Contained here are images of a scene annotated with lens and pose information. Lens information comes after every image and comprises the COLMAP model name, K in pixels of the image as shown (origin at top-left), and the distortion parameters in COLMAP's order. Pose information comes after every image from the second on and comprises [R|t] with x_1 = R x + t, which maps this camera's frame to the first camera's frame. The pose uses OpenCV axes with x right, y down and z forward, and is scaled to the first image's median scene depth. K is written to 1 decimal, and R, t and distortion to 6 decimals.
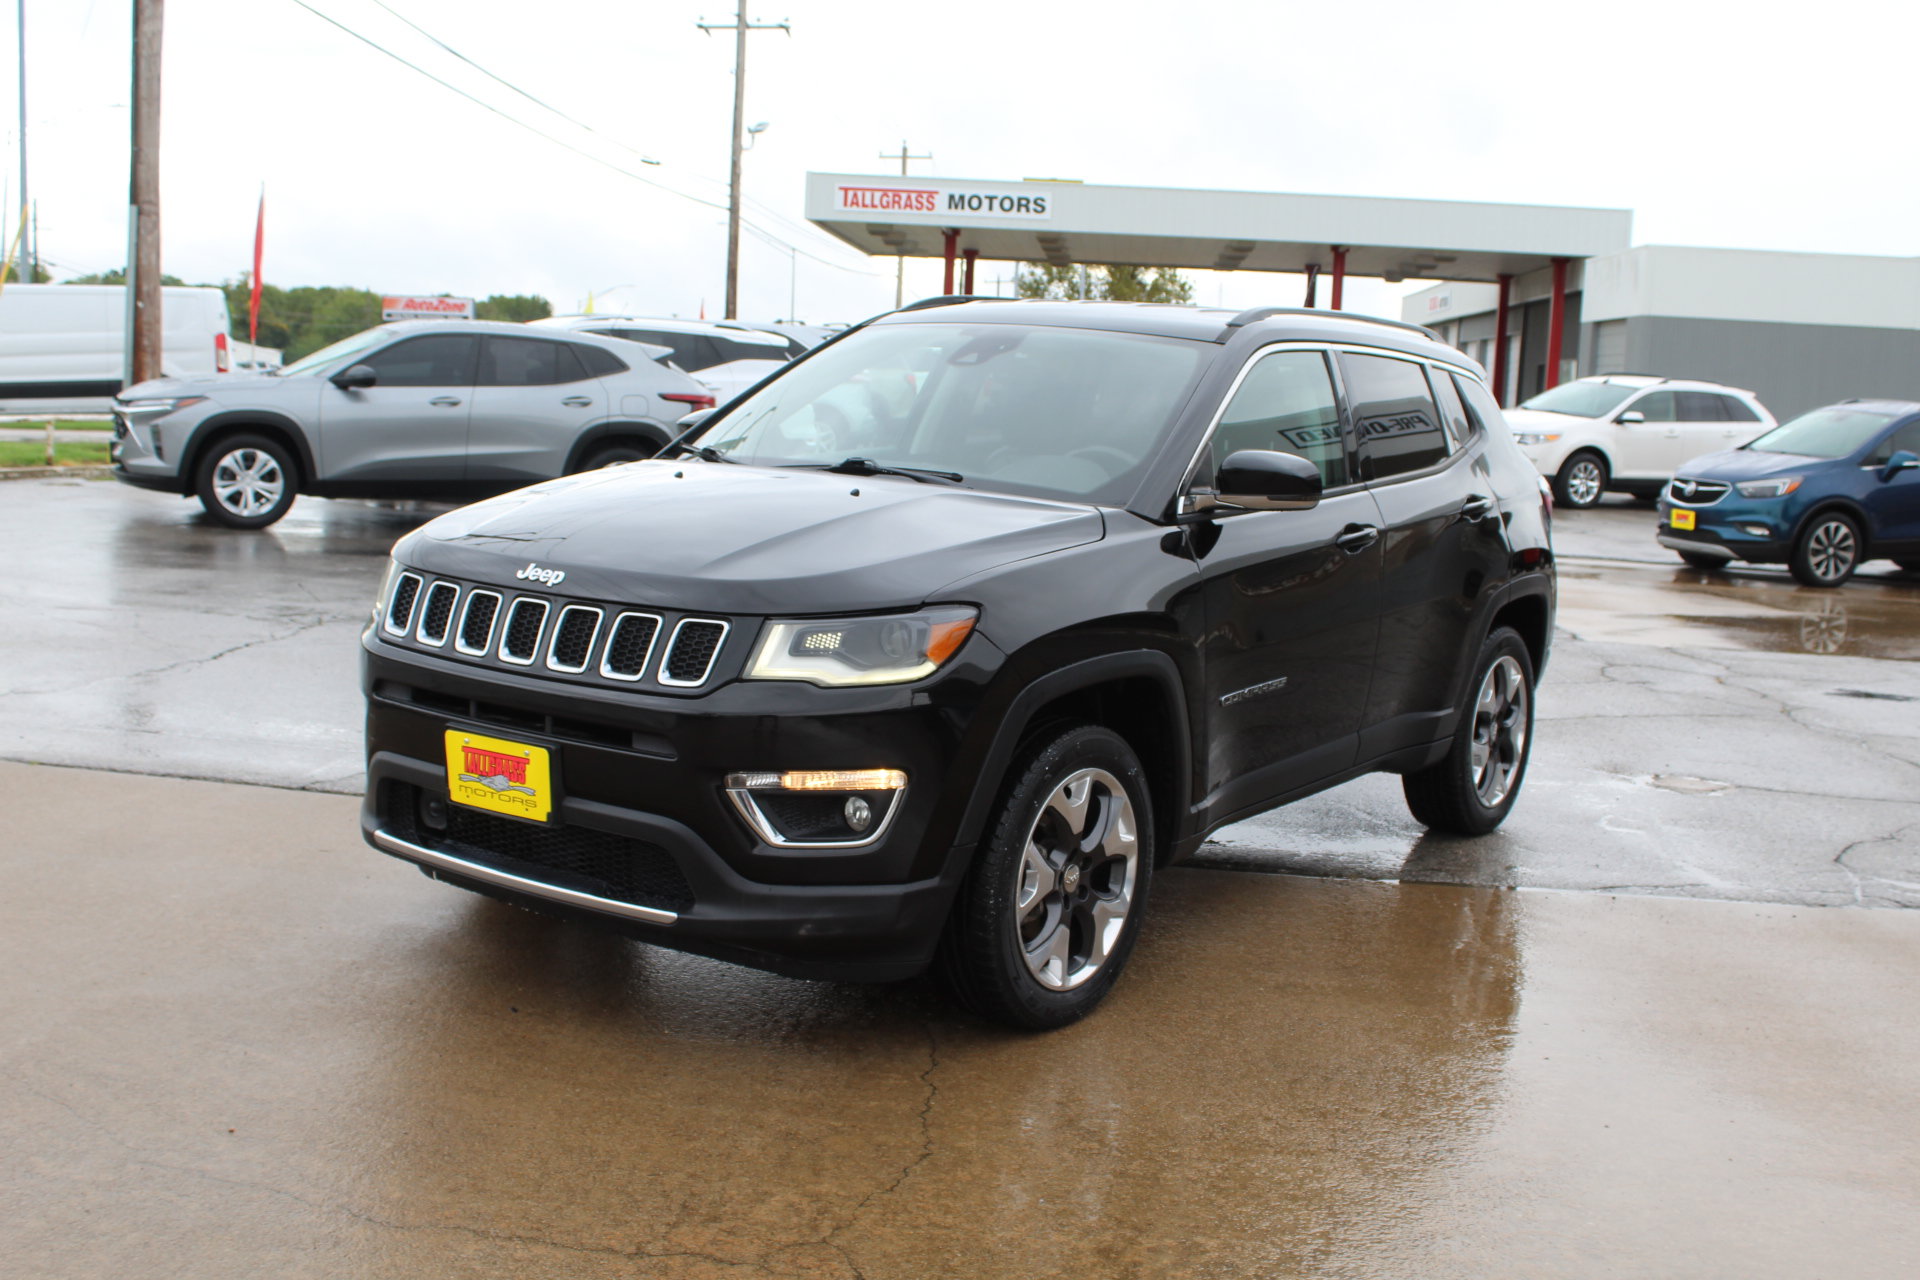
lens RADIAL K [[2091.8, 0, 960.0], [0, 2091.8, 640.0], [0, 0, 1]] dist [-0.112589, 0.165655]
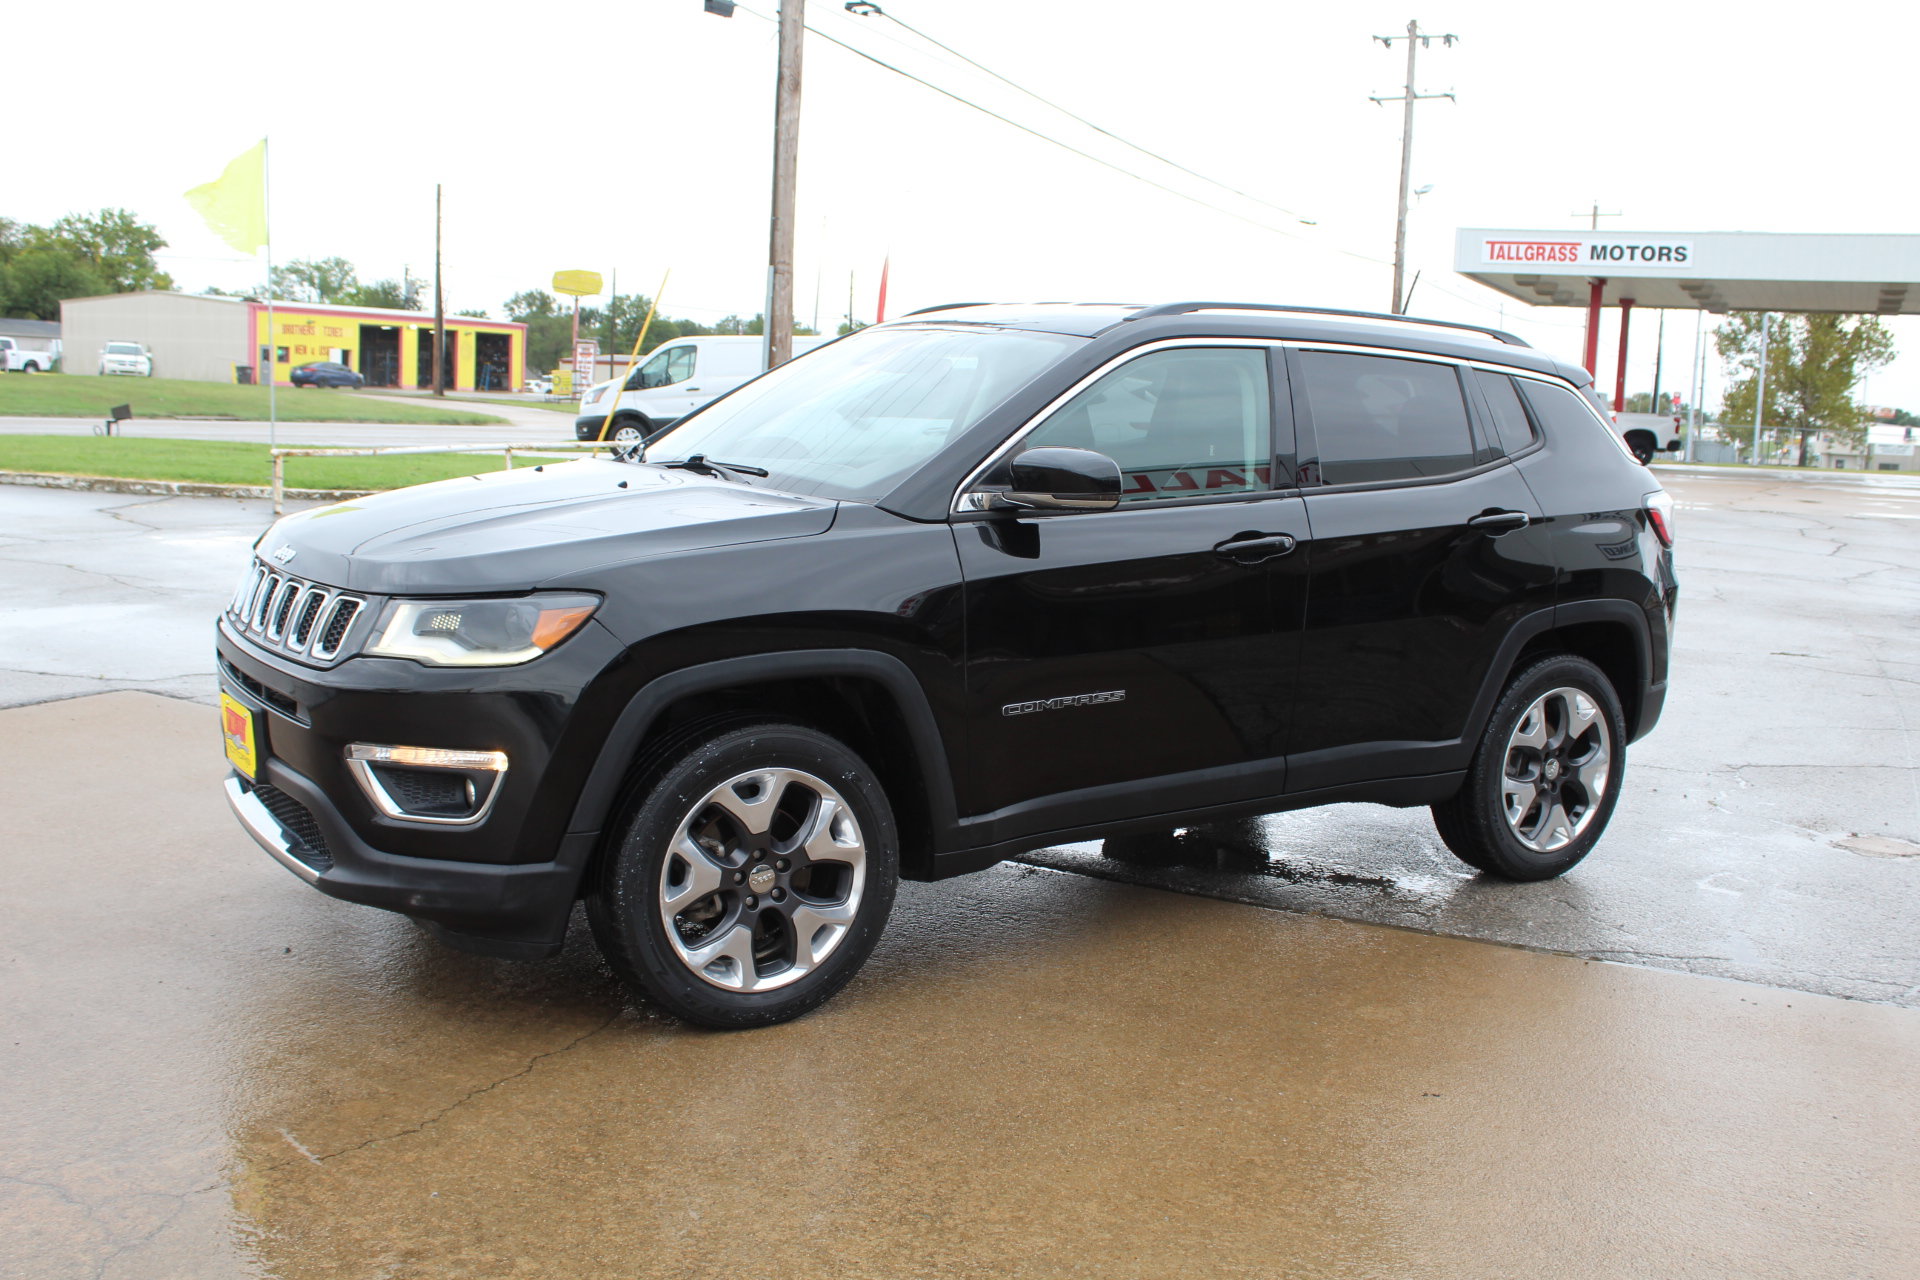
lens RADIAL K [[1863.5, 0, 960.0], [0, 1863.5, 640.0], [0, 0, 1]] dist [-0.135445, 0.163269]
pose [[0.929295, 0.041422, -0.367008, 0.307541], [-0.044474, 0.999011, 0.000139, -0.001292], [0.366651, 0.016193, 0.930218, 0.151603]]
